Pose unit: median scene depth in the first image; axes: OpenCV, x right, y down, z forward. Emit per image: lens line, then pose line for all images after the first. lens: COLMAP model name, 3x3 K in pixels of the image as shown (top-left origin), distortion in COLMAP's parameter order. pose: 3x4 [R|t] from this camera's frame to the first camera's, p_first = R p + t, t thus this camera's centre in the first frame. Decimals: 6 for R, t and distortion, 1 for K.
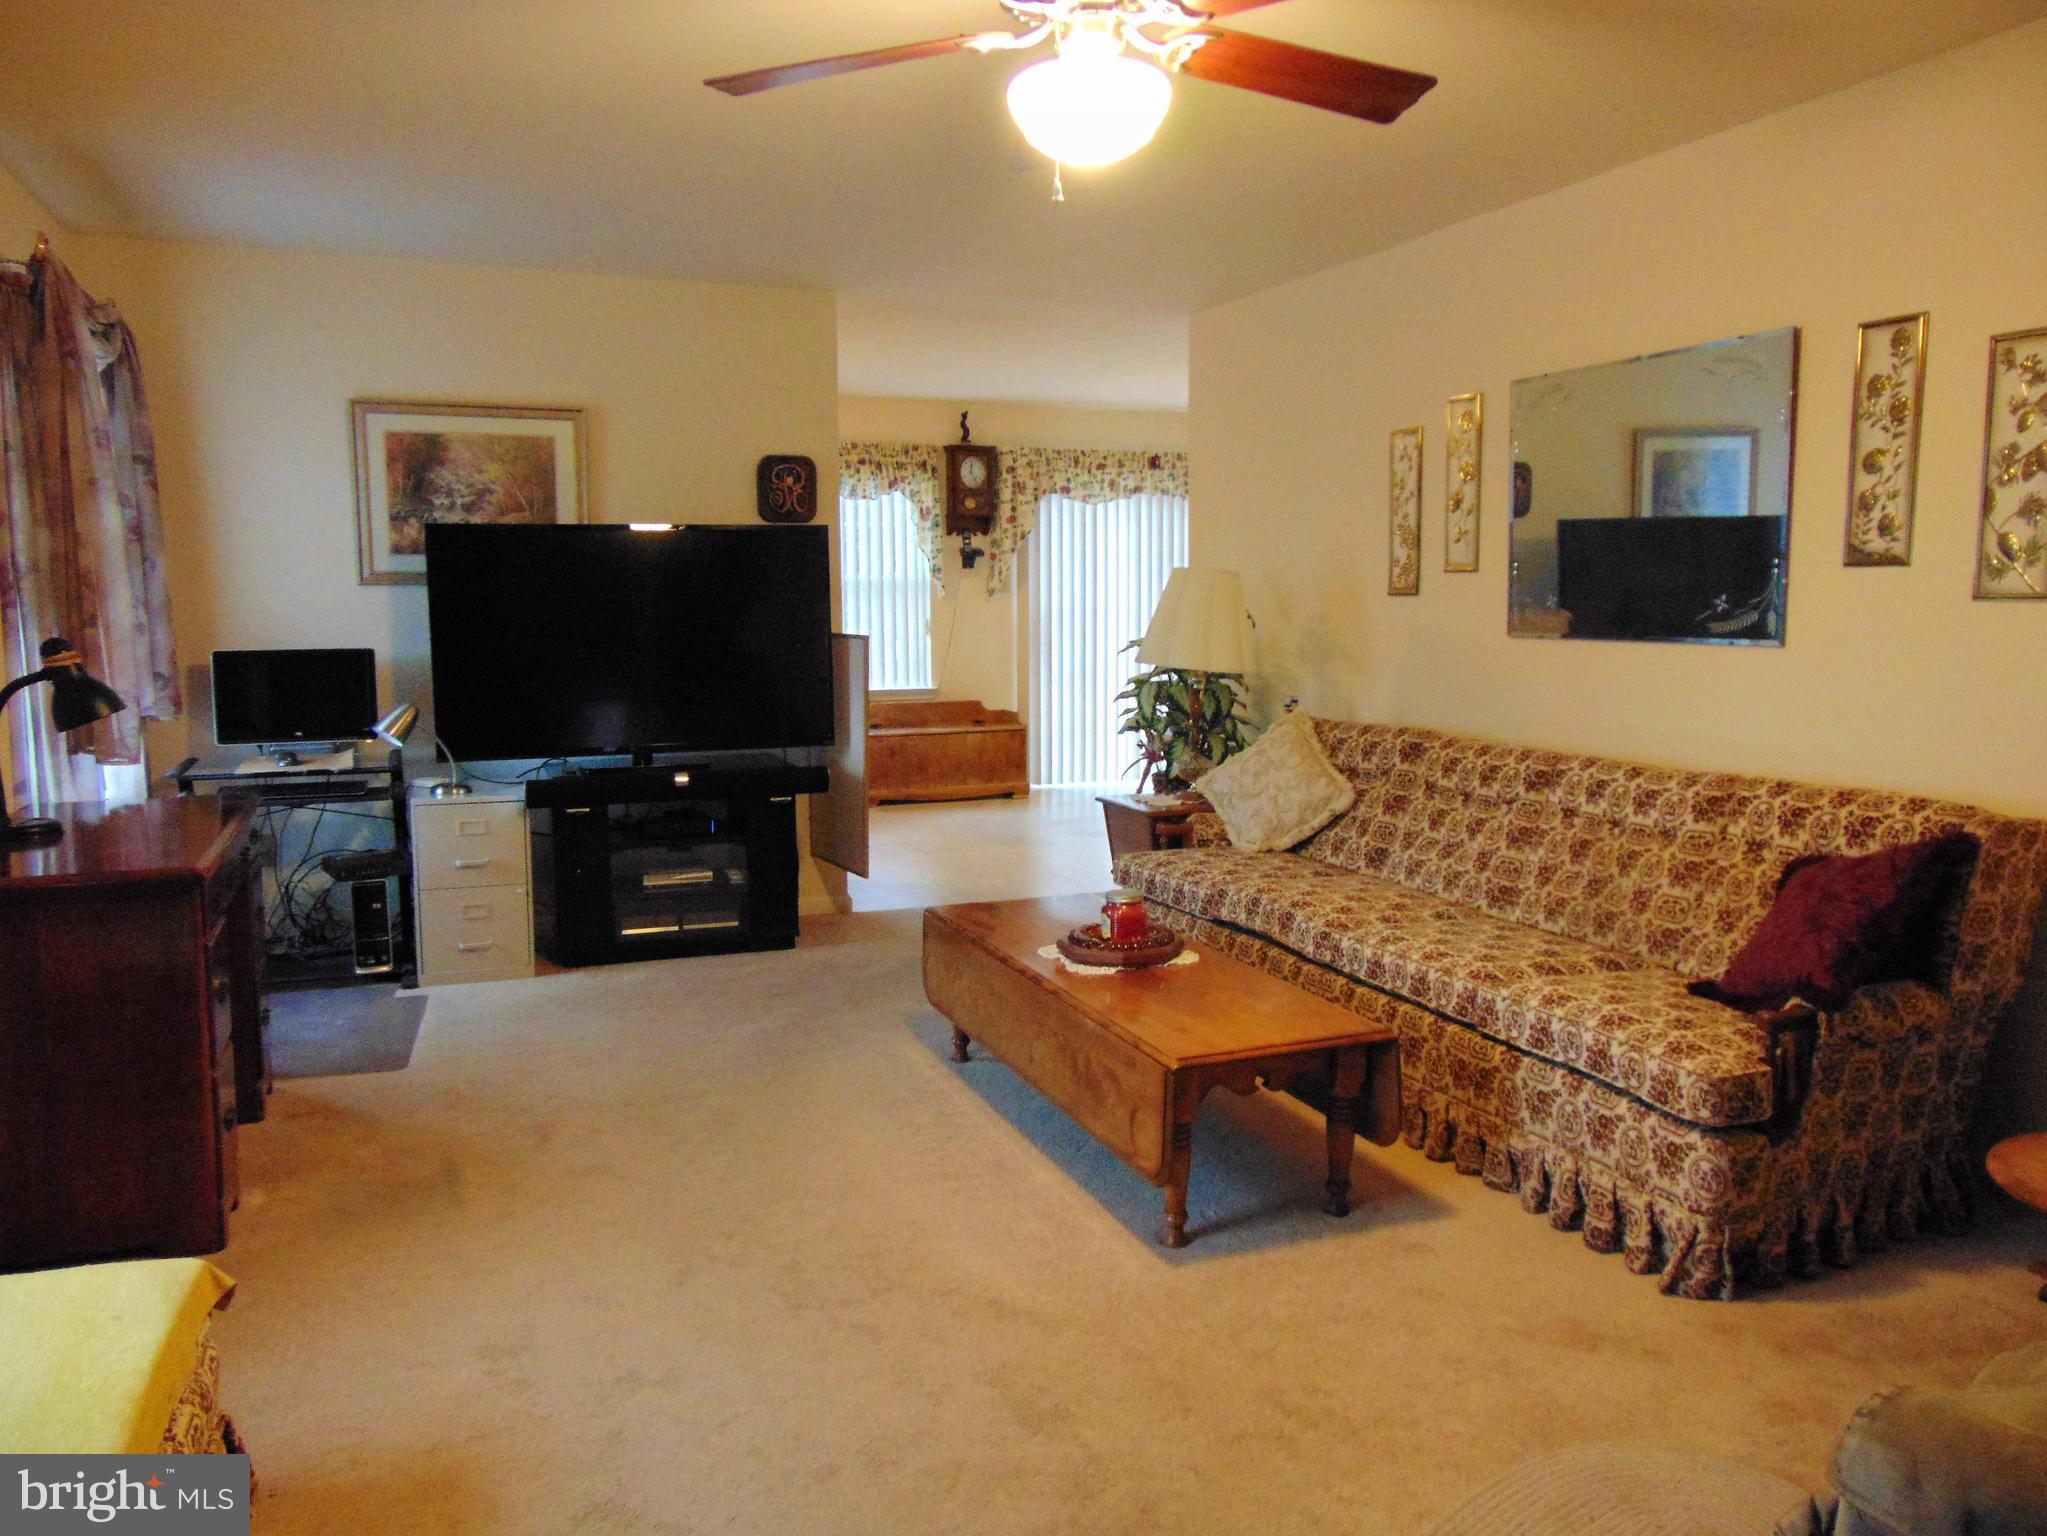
lens RADIAL K [[1544.8, 0, 1023.5], [0, 1544.8, 768.0], [0, 0, 1]] dist [-0.045724, 0.100455]
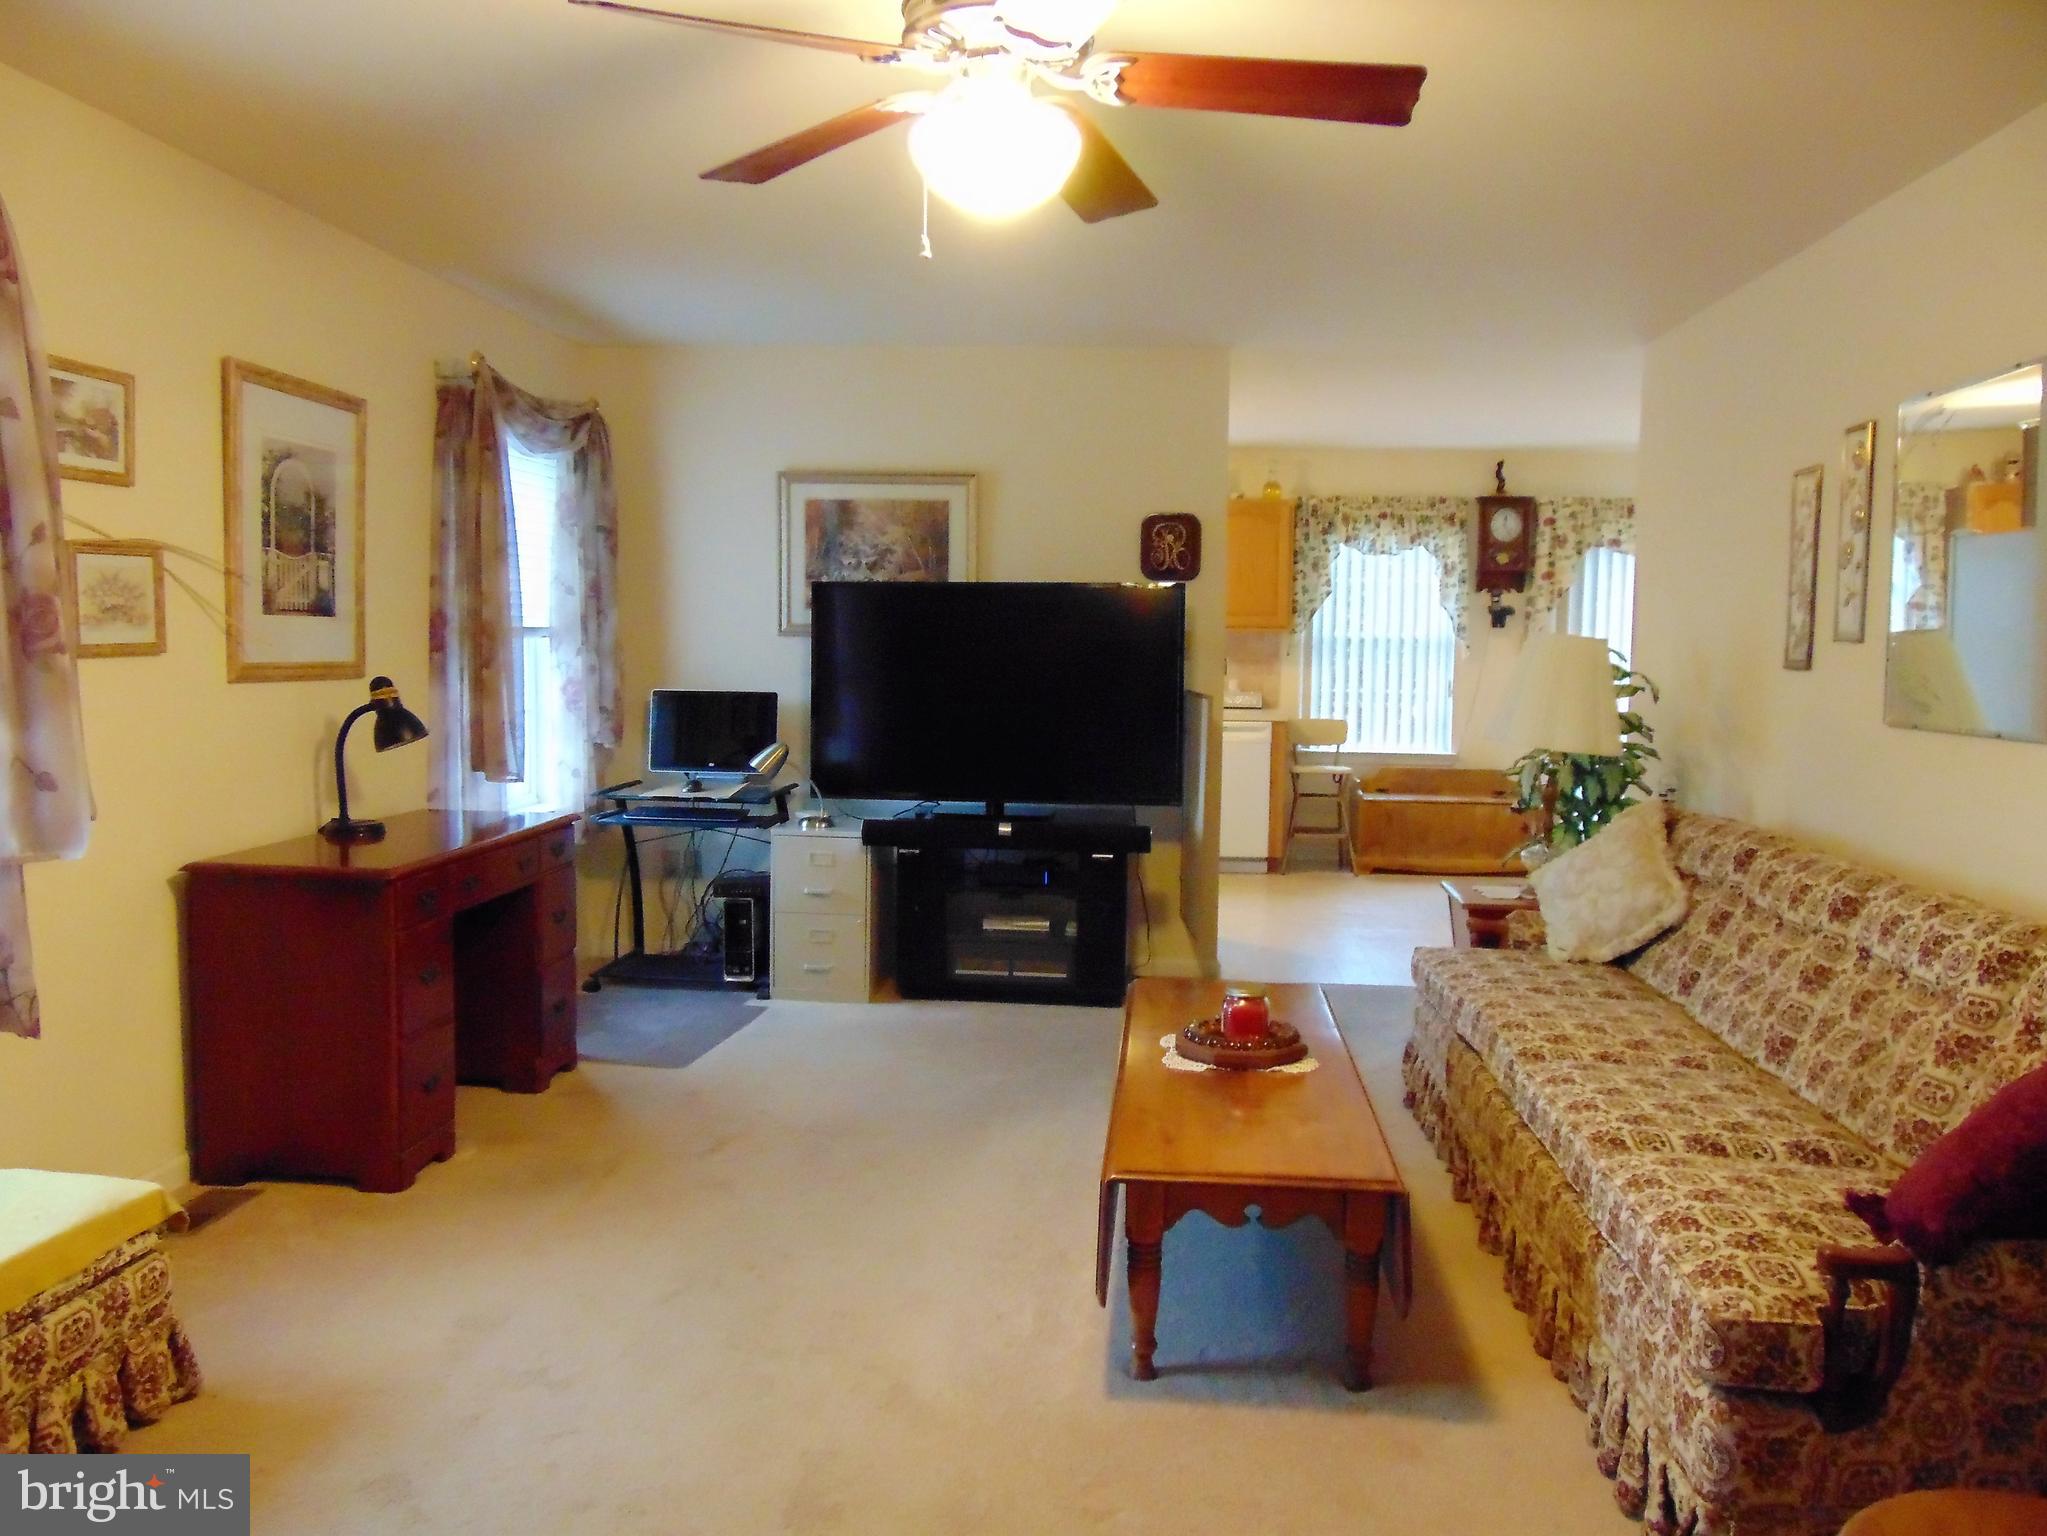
lens RADIAL K [[1544.8, 0, 1023.5], [0, 1544.8, 768.0], [0, 0, 1]] dist [-0.045724, 0.100455]
pose [[0.889135, 0.055052, -0.454322, 0.258293], [-0.070271, 0.997389, -0.016668, -0.017238], [0.452218, 0.046746, 0.890682, 0.086209]]
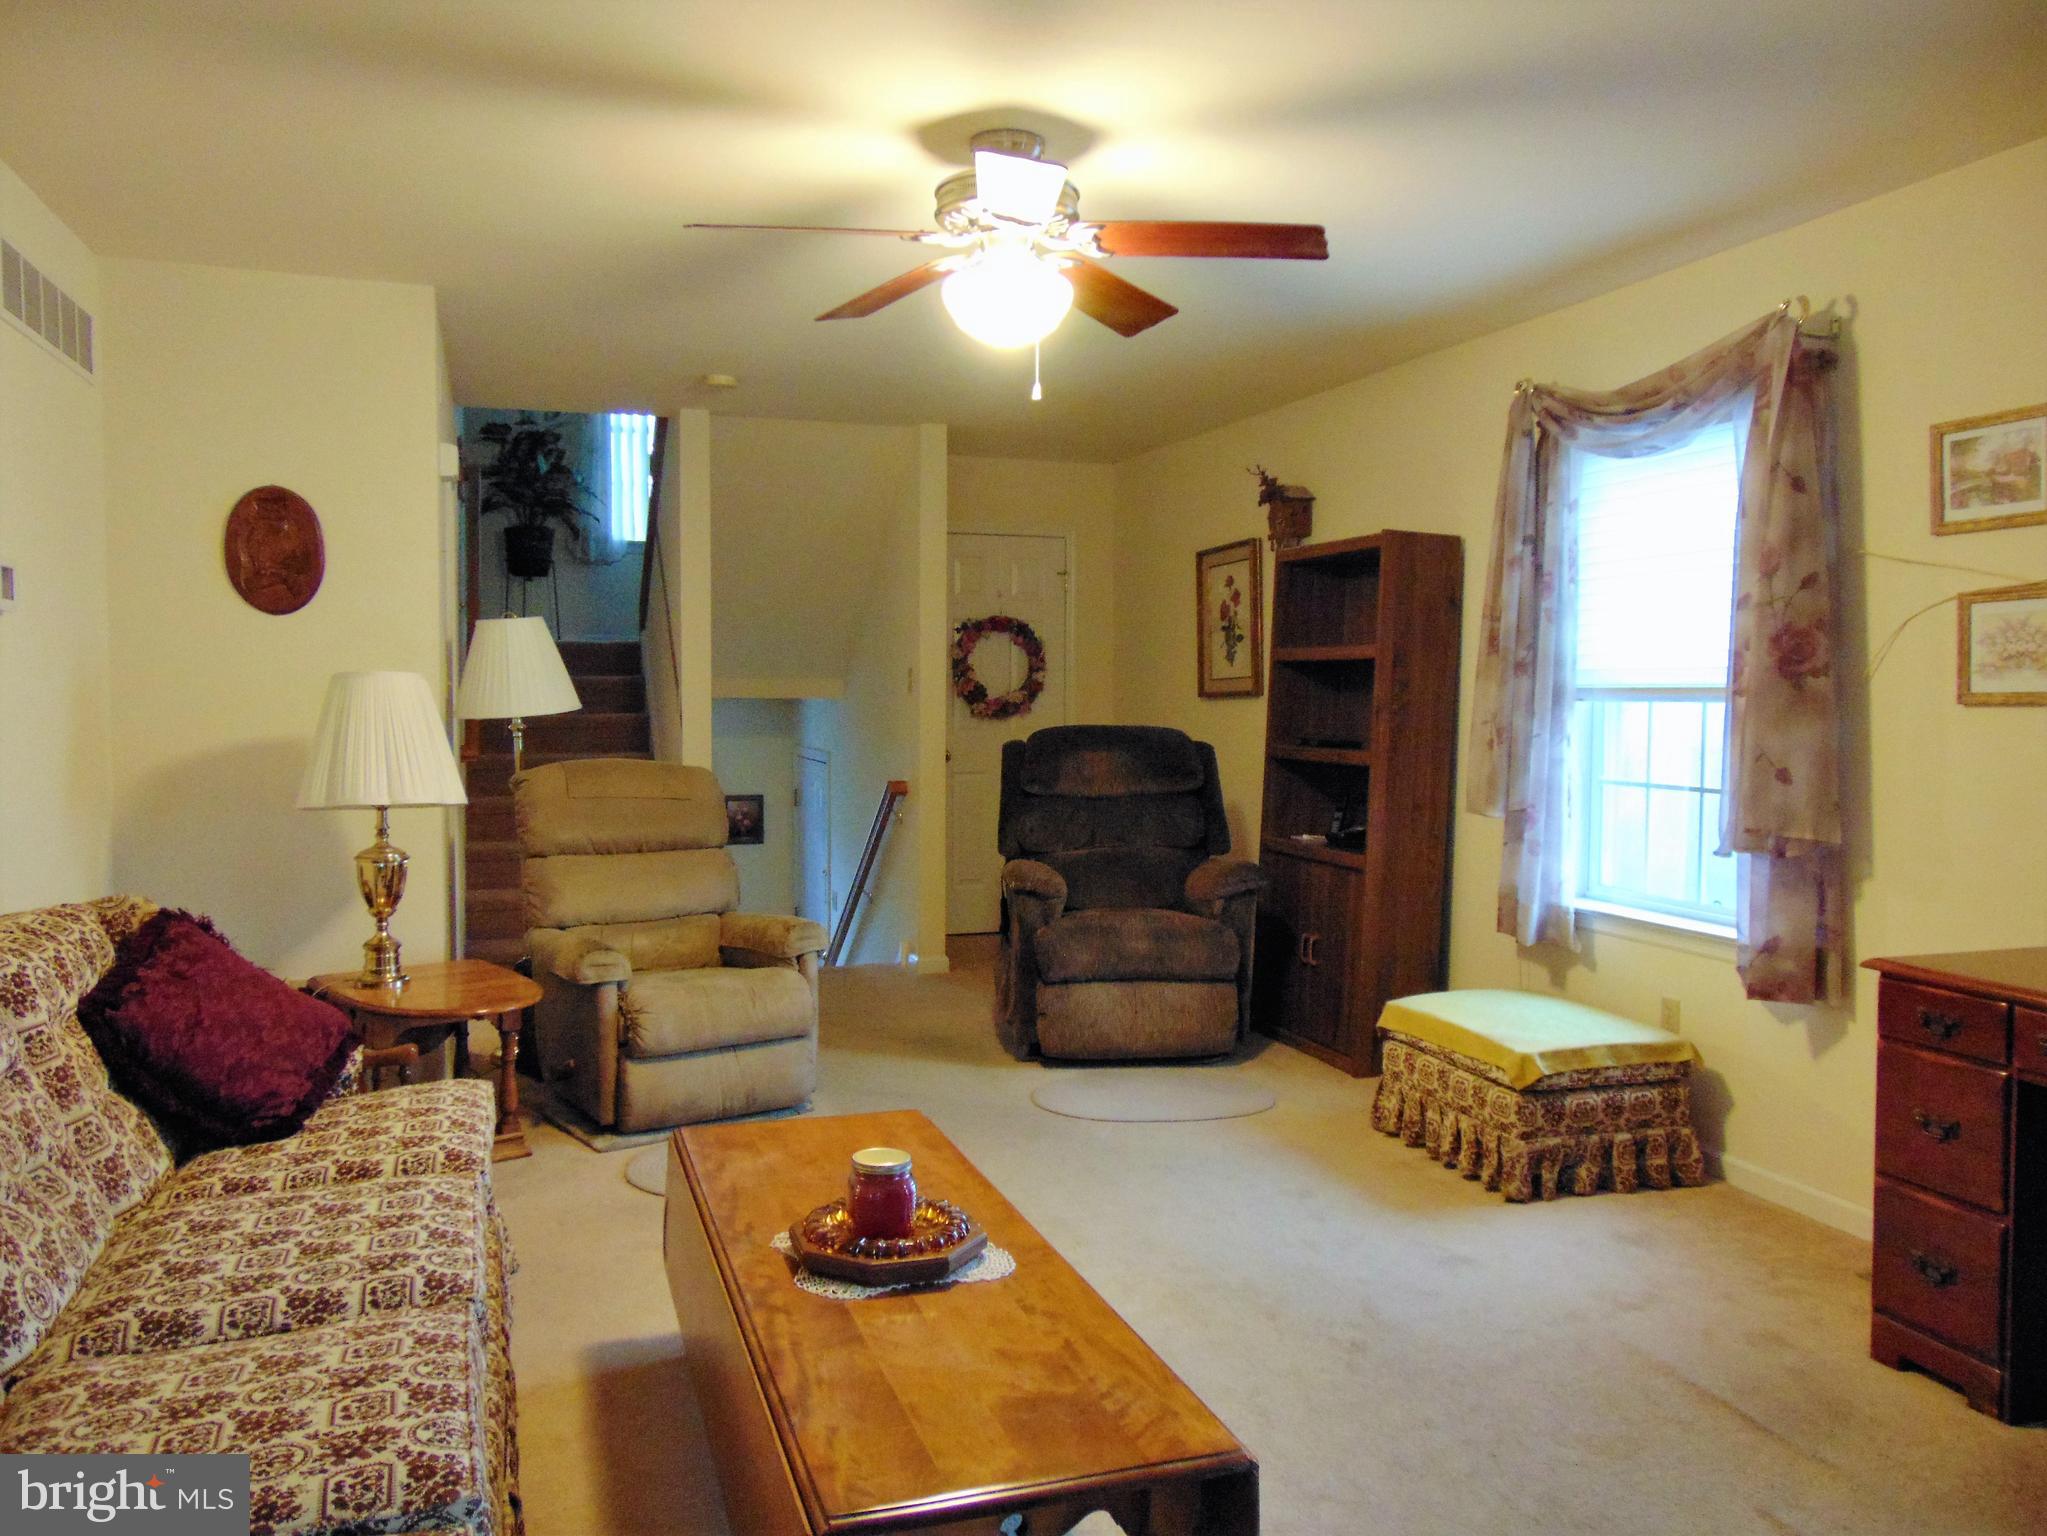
lens RADIAL K [[1544.8, 0, 1023.5], [0, 1544.8, 768.0], [0, 0, 1]] dist [-0.045724, 0.100455]
pose [[-0.998364, -0.002360, 0.057126, -0.022086], [0.007371, 0.985499, 0.169523, -0.134626], [-0.056697, 0.169667, -0.983869, 1.155621]]
